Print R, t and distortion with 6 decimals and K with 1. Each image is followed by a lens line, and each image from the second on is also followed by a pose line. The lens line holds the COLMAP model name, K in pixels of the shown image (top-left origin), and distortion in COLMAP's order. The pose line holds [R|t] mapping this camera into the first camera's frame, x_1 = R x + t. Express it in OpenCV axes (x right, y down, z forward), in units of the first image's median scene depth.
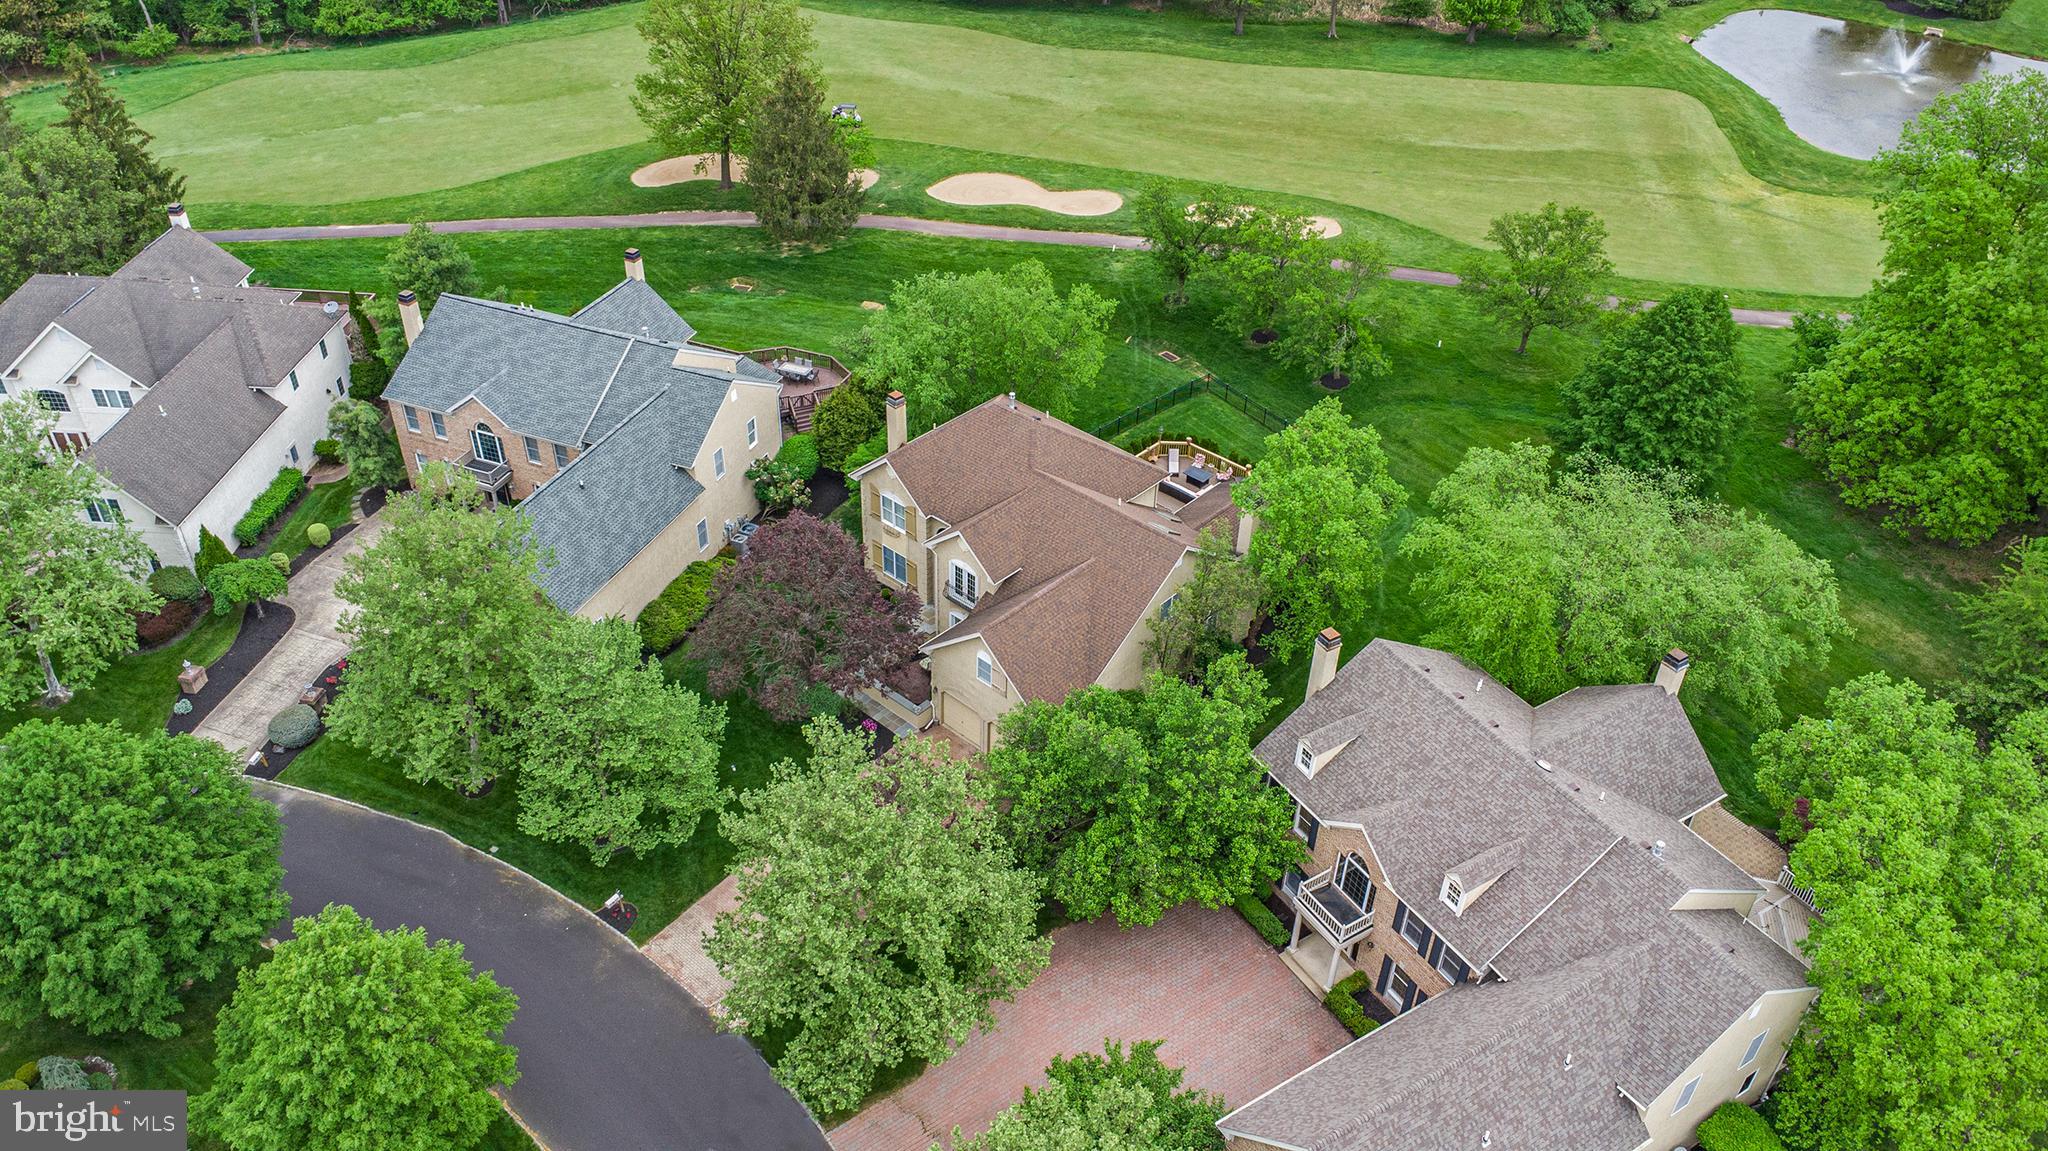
lens RADIAL K [[1476.1, 0, 1028.3], [0, 1476.1, 564.3], [0, 0, 1]] dist [0.025335, -0.037297]
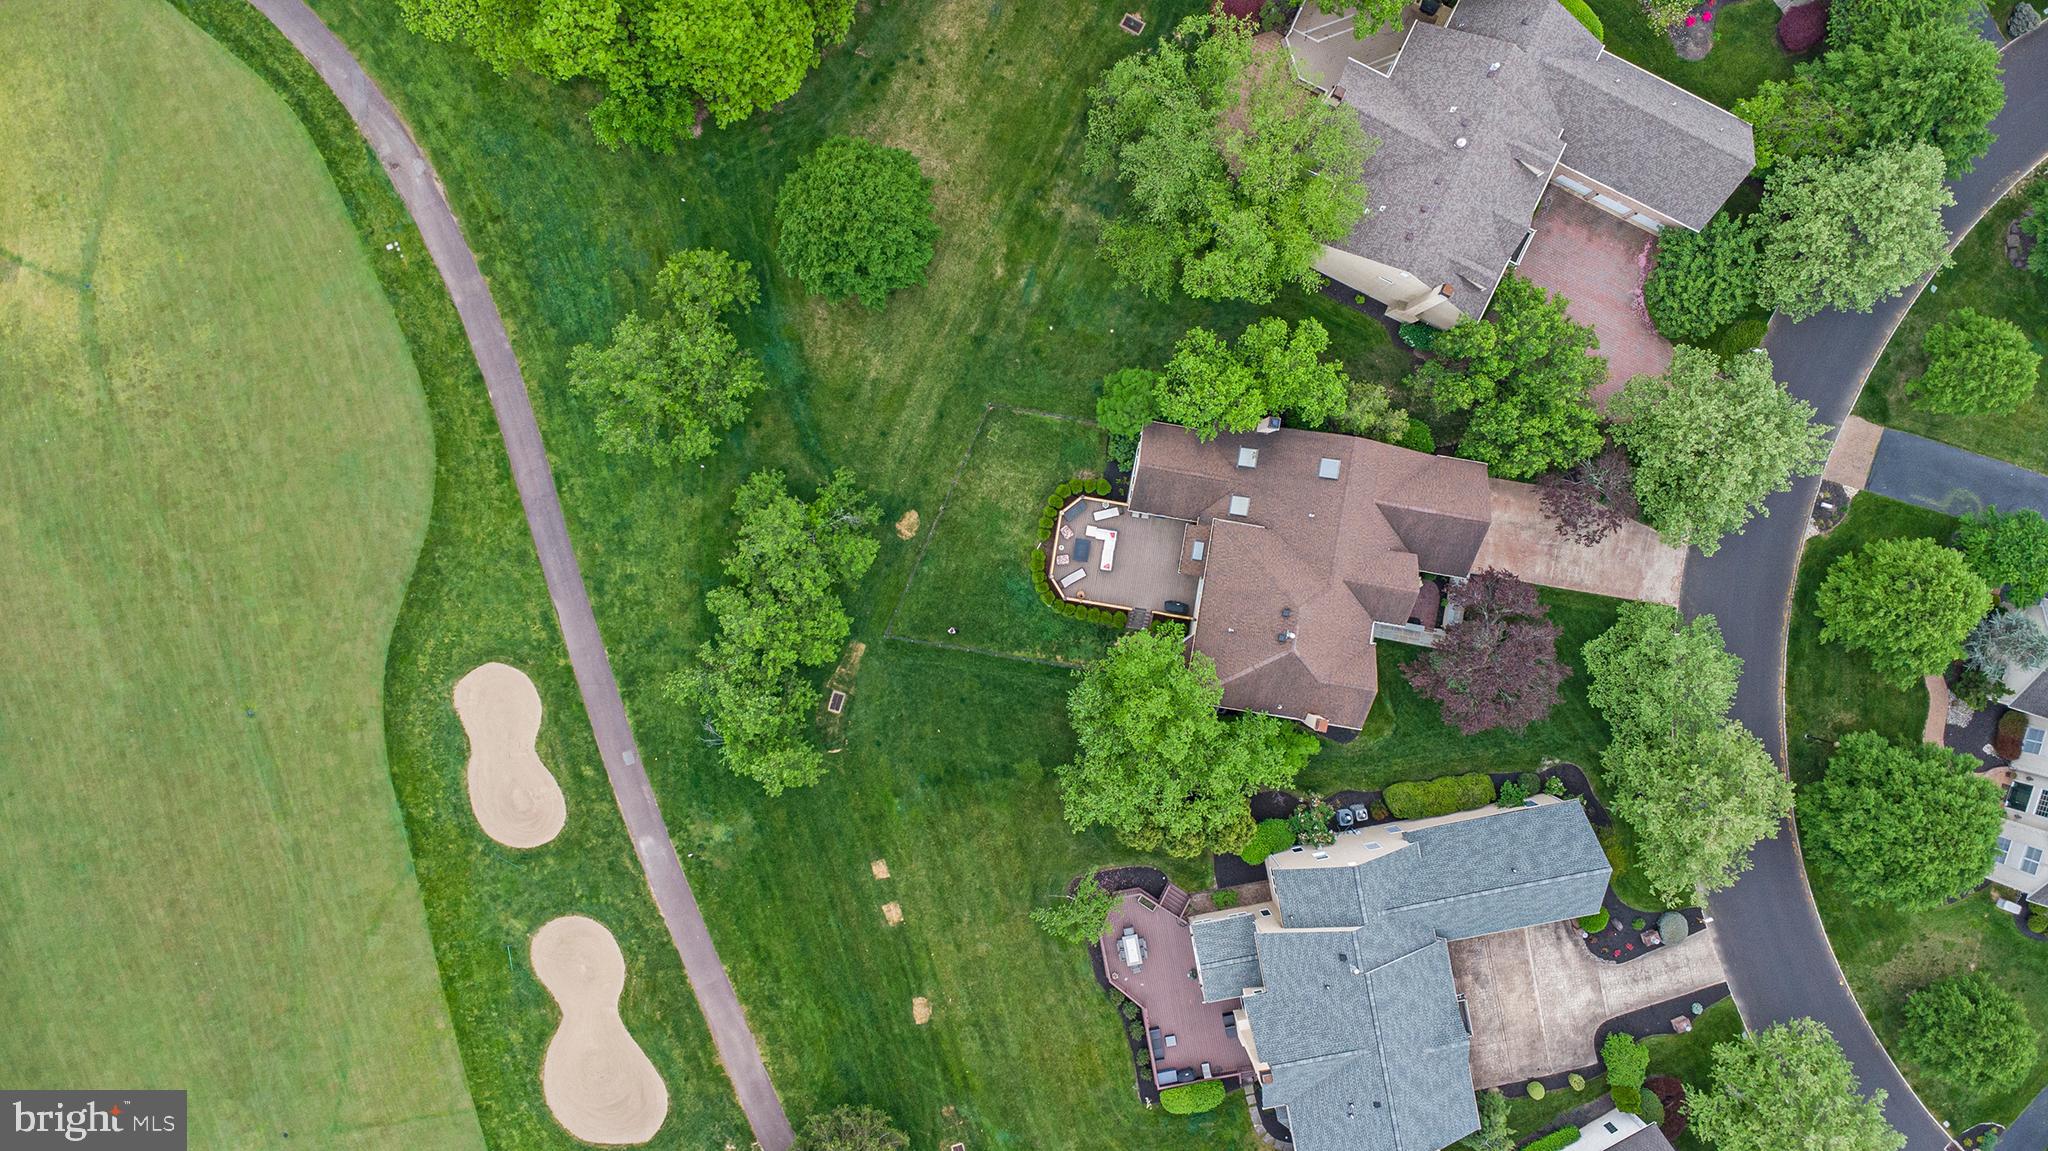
lens RADIAL K [[1476.1, 0, 1028.3], [0, 1476.1, 564.3], [0, 0, 1]] dist [0.025335, -0.037297]
pose [[-0.536188, -0.841799, -0.062268, 0.141653], [0.472542, -0.360475, 0.804215, -0.720387], [-0.699434, 0.401786, 0.591067, 0.247892]]
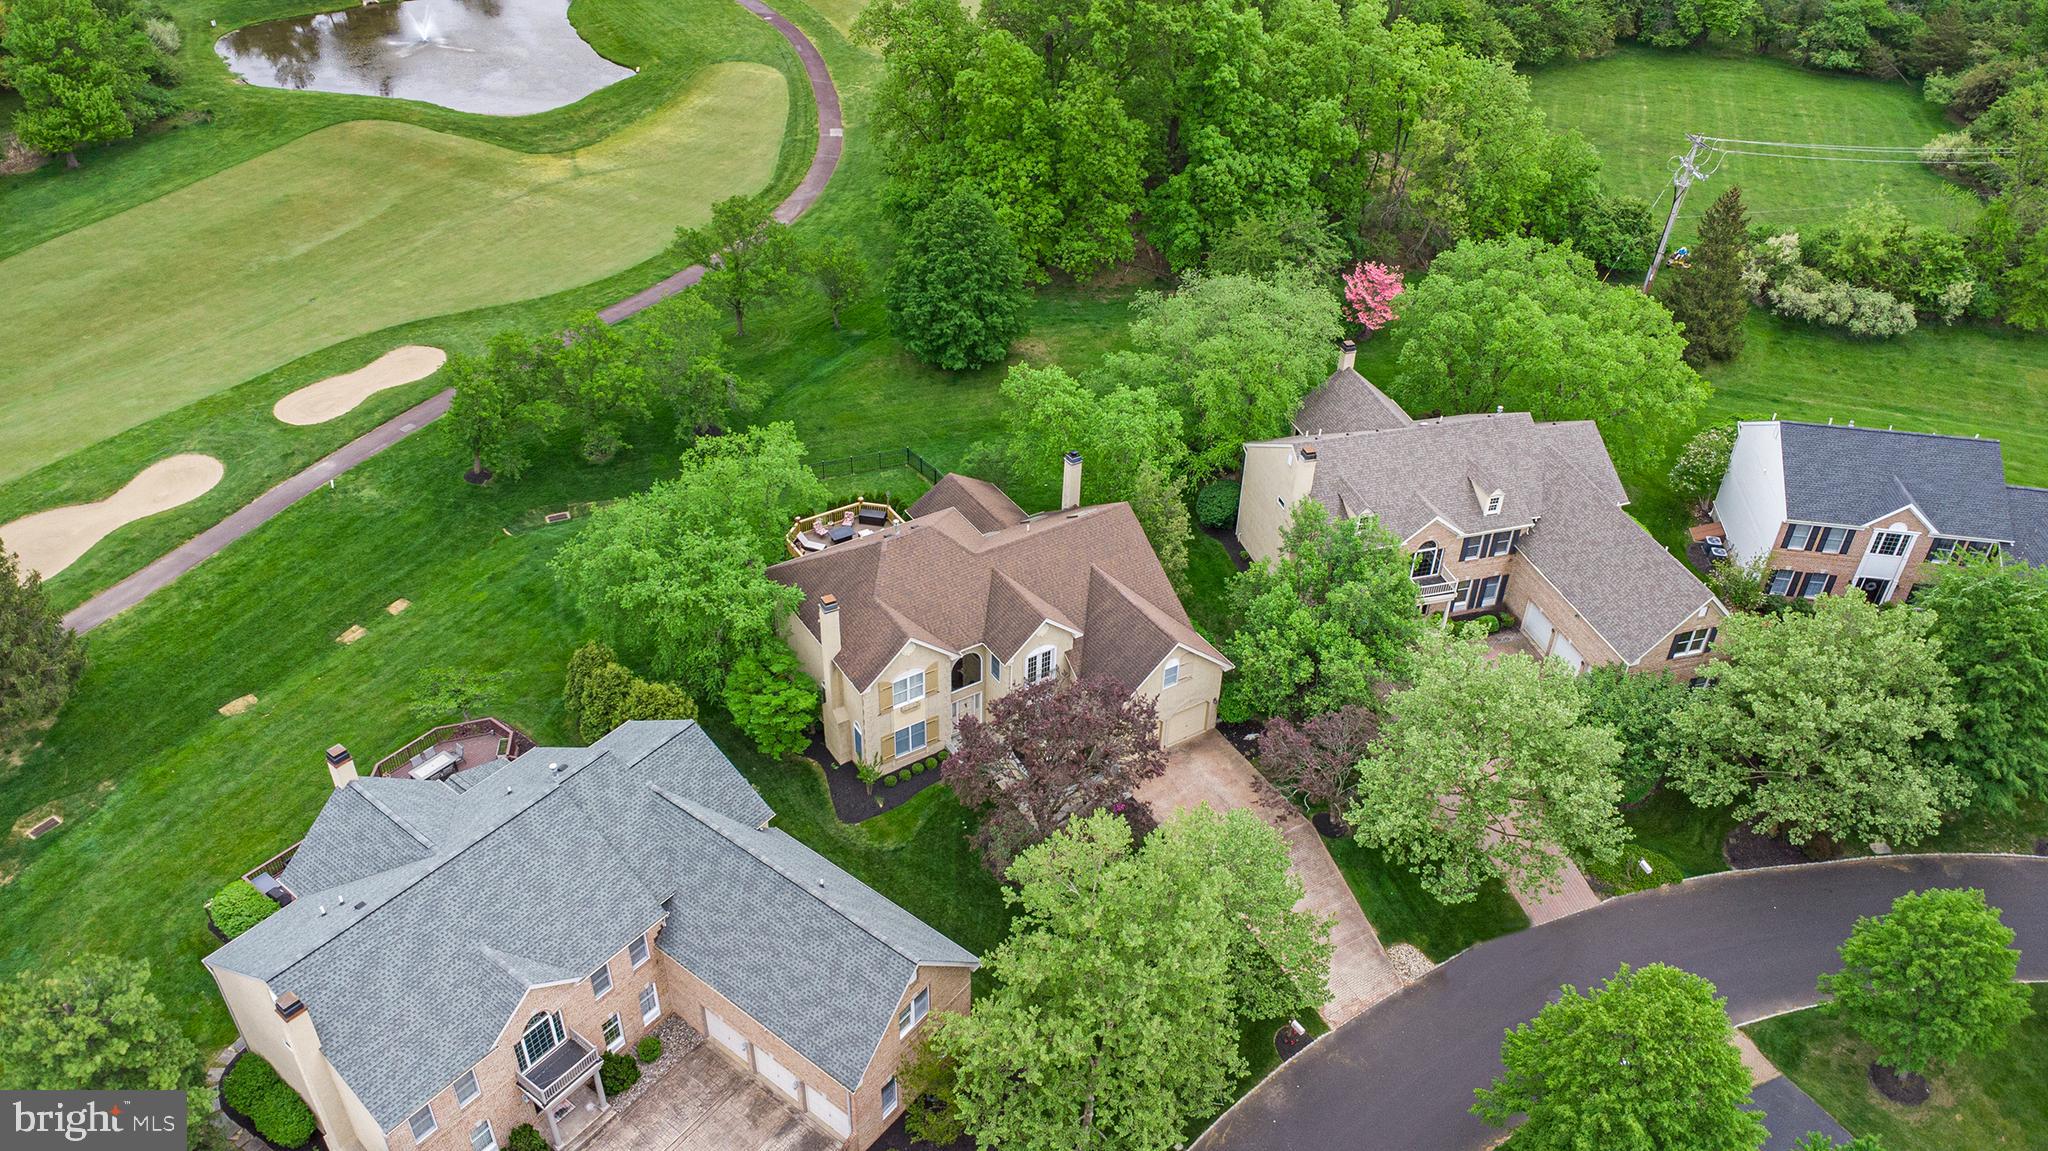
lens RADIAL K [[1476.1, 0, 1028.3], [0, 1476.1, 564.3], [0, 0, 1]] dist [0.025335, -0.037297]
pose [[0.273224, -0.576376, 0.770156, -0.472618], [0.554163, 0.748729, 0.363742, -0.249743], [-0.786290, 0.327409, 0.523977, 0.252252]]
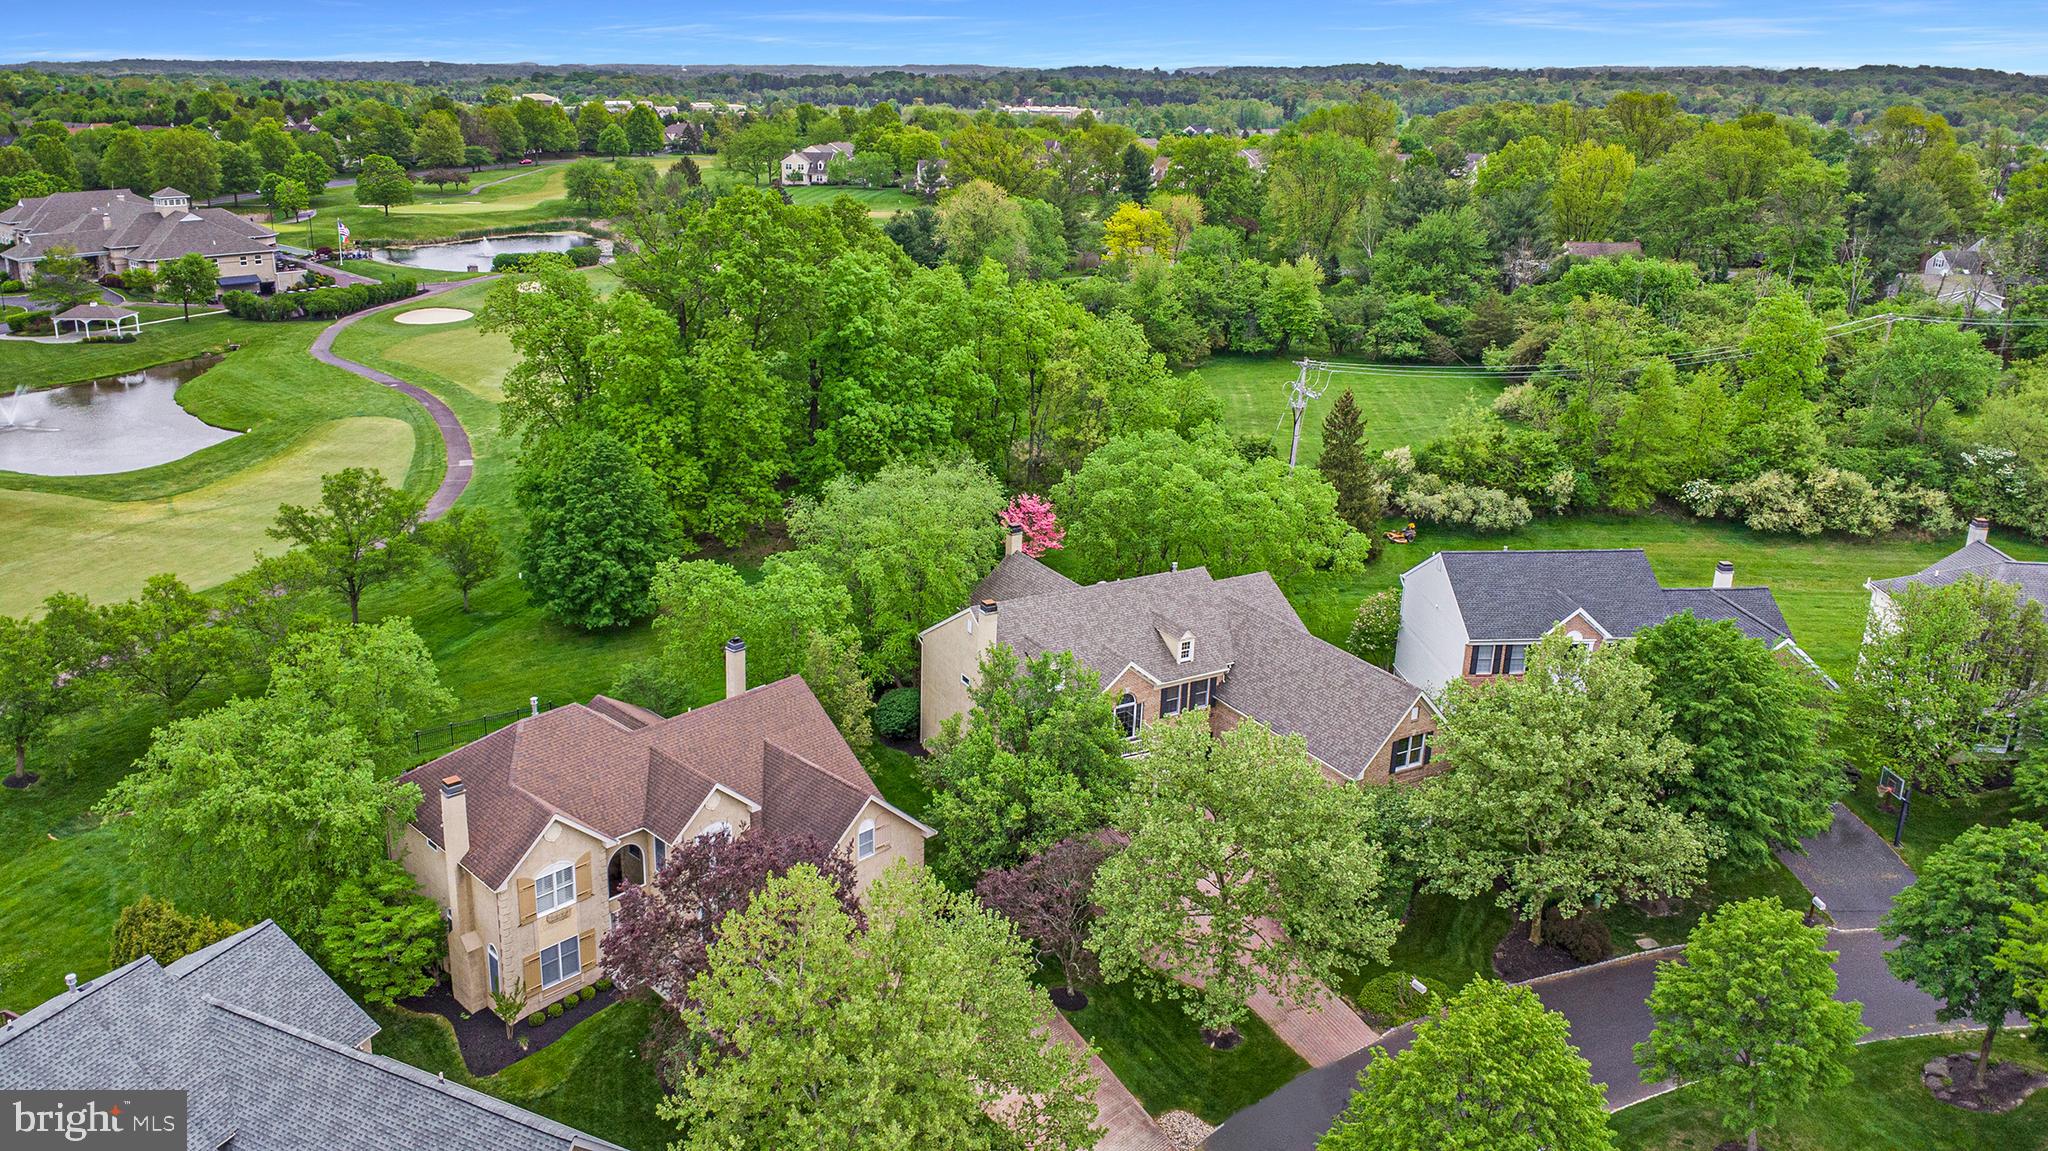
lens RADIAL K [[1462.4, 0, 958.5], [0, 1462.4, 576.7], [0, 0, 1]] dist [0.027430, -0.041255]
pose [[0.073232, -0.321810, 0.943968, -0.475450], [0.575053, 0.786948, 0.223668, -0.135013], [-0.814832, 0.526452, 0.242688, 0.335913]]
